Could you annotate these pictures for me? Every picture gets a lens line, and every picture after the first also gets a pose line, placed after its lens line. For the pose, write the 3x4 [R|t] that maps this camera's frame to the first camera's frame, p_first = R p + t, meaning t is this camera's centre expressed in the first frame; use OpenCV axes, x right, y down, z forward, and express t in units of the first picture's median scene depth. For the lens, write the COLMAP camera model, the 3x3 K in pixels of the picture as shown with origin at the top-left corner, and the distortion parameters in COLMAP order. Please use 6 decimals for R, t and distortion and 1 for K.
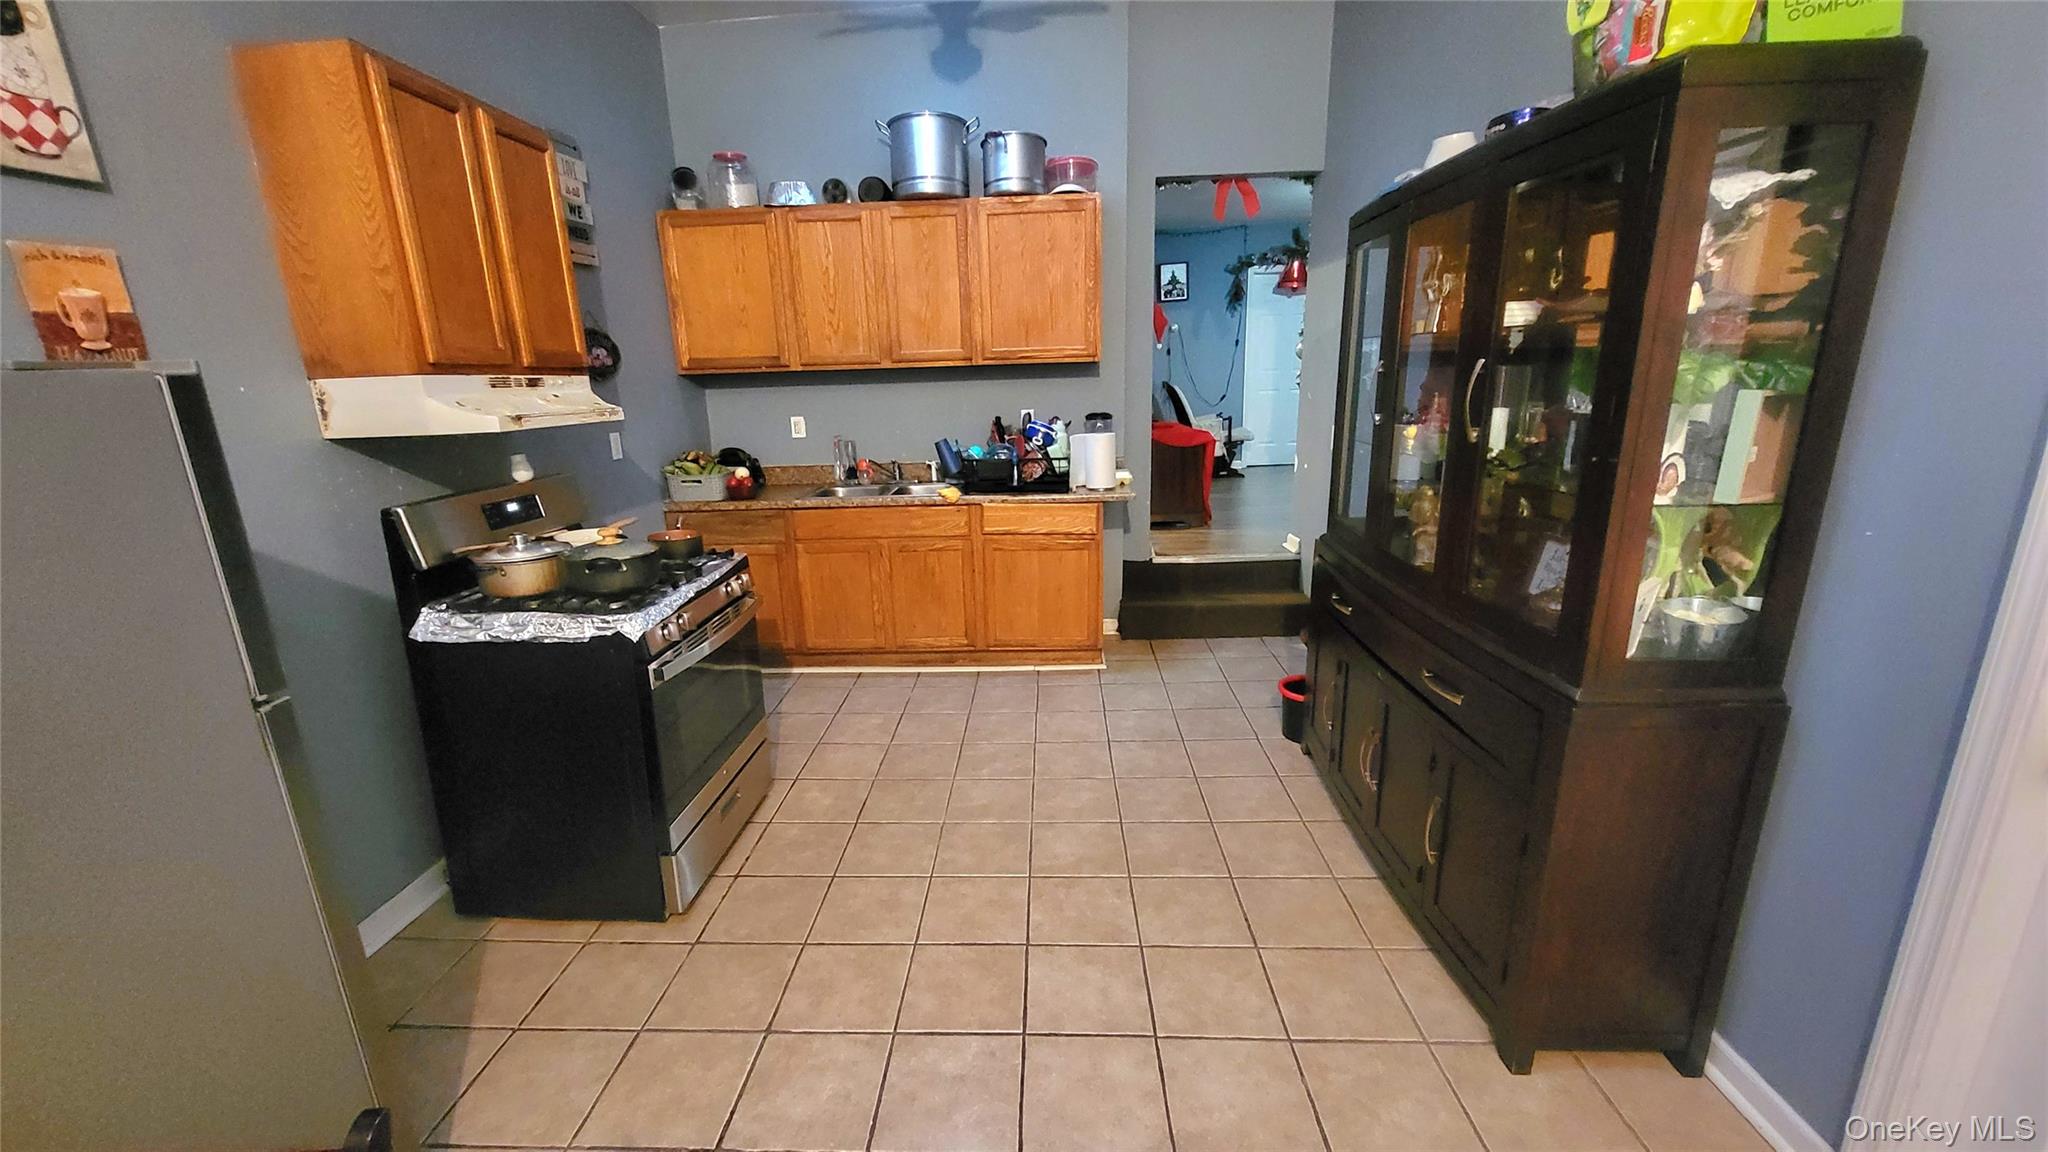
lens RADIAL K [[803.5, 0, 1015.4], [0, 803.5, 576.5], [0, 0, 1]] dist [0.001540, -0.000540]
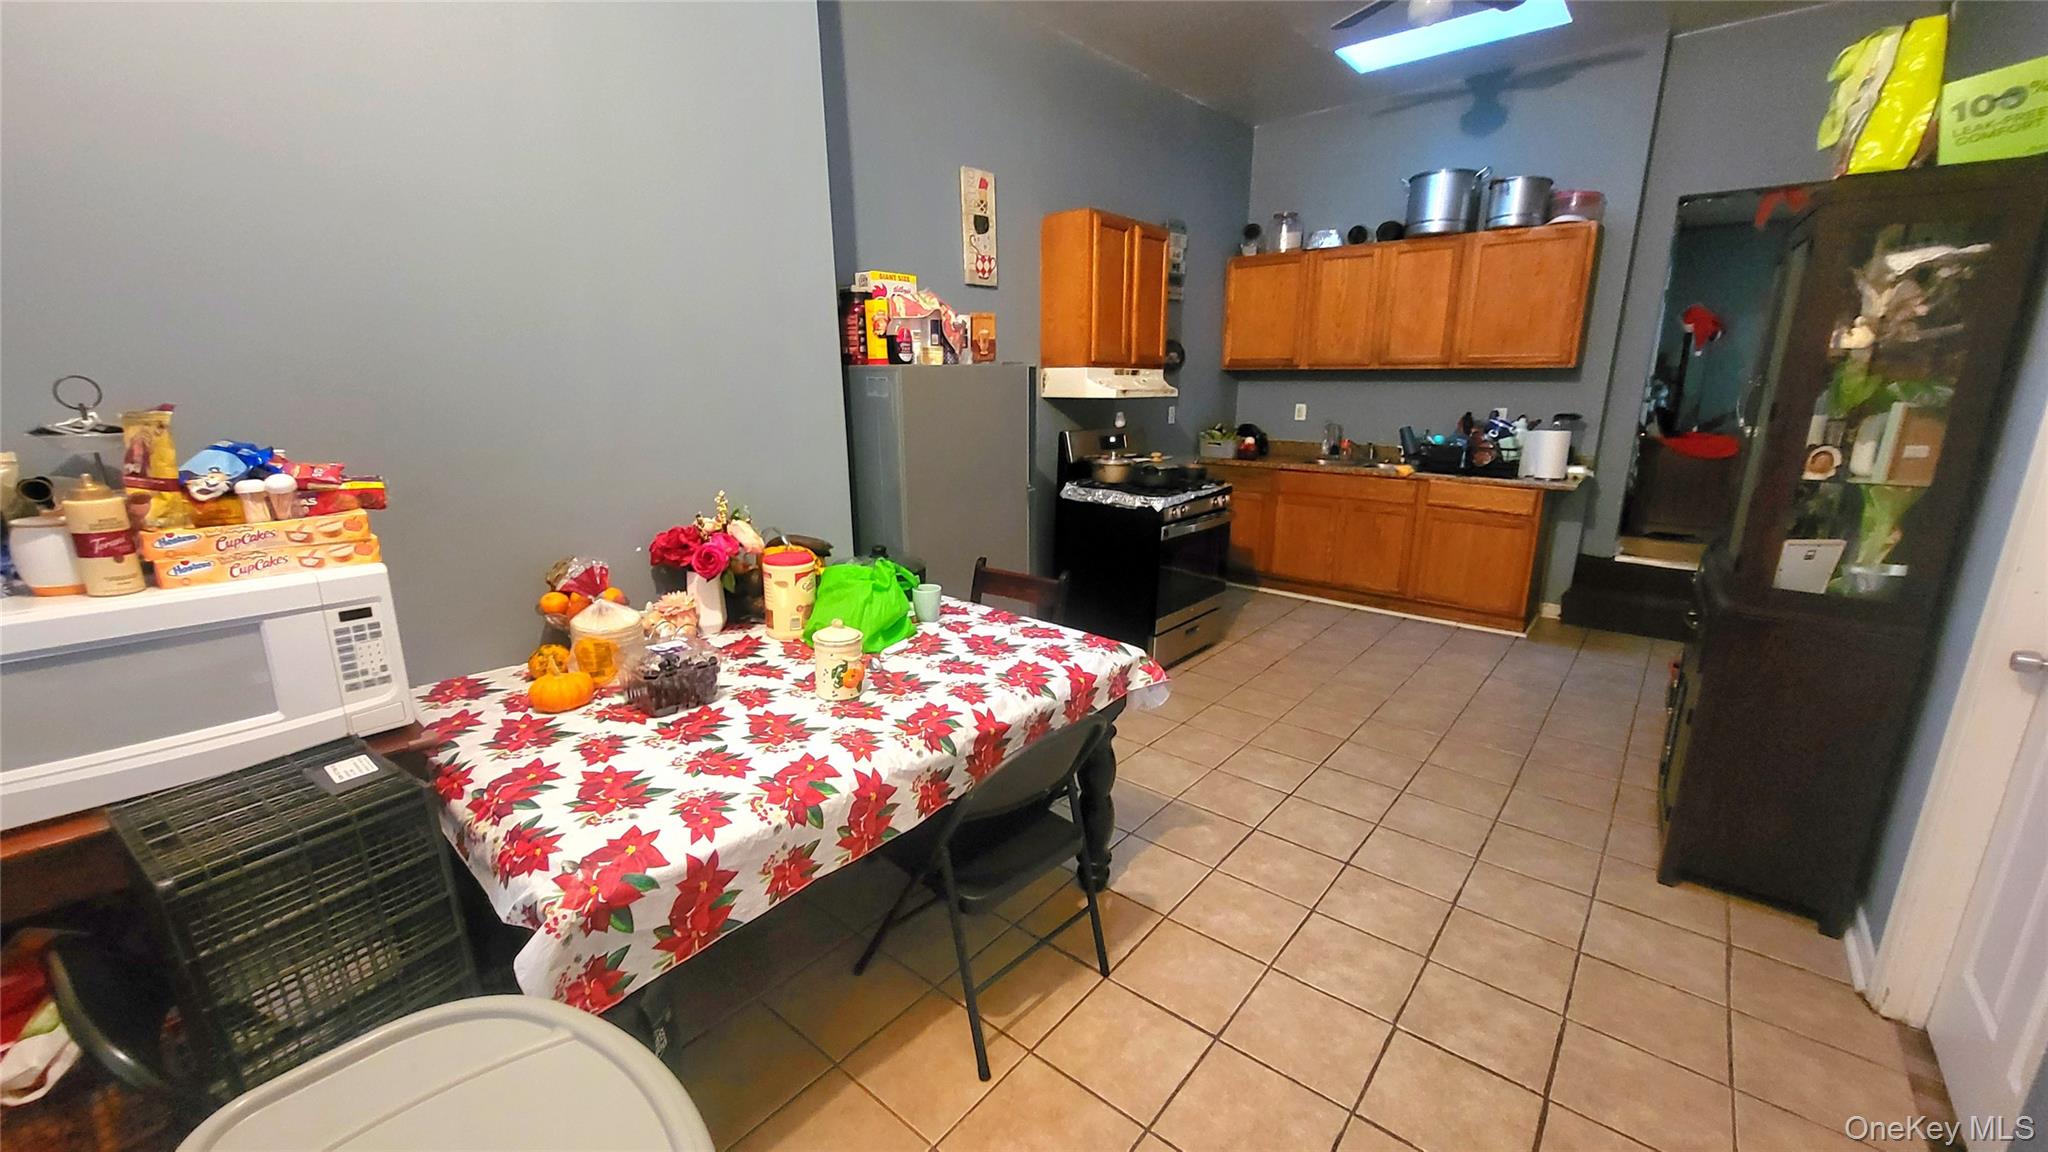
lens RADIAL K [[803.5, 0, 1015.4], [0, 803.5, 576.5], [0, 0, 1]] dist [0.001540, -0.000540]
pose [[0.789772, 0.177317, -0.587213, 0.210908], [-0.174401, 0.982709, 0.062182, 0.091451], [0.588086, 0.053301, 0.807040, -0.377528]]
